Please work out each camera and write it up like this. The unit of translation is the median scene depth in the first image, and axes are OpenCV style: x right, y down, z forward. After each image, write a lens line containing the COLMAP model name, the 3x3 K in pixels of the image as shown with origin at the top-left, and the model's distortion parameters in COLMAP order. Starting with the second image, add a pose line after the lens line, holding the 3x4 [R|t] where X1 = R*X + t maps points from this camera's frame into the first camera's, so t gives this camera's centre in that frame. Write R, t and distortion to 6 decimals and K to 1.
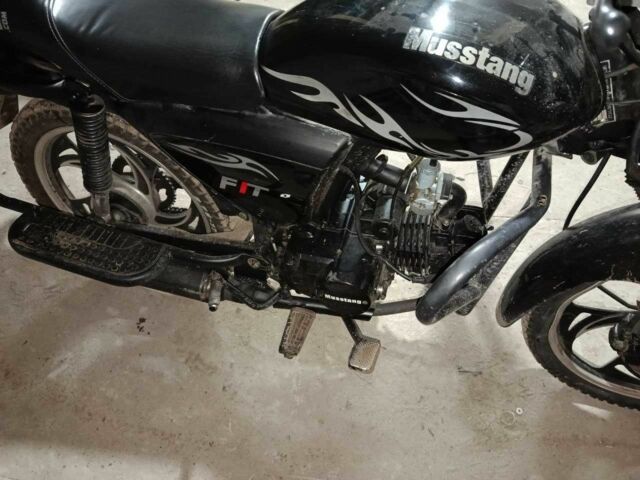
lens RADIAL K [[442.2, 0, 320.0], [0, 442.2, 240.0], [0, 0, 1]] dist [0.047131, -0.079236]
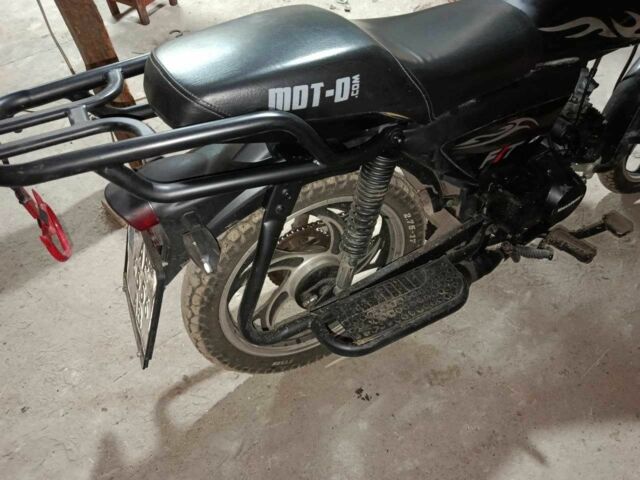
lens RADIAL K [[442.2, 0, 320.0], [0, 442.2, 240.0], [0, 0, 1]] dist [0.047131, -0.079236]
pose [[0.705165, -0.546691, 0.451522, -0.761721], [0.584862, 0.808485, 0.065484, -0.193981], [-0.400849, 0.217901, 0.889854, 0.164941]]
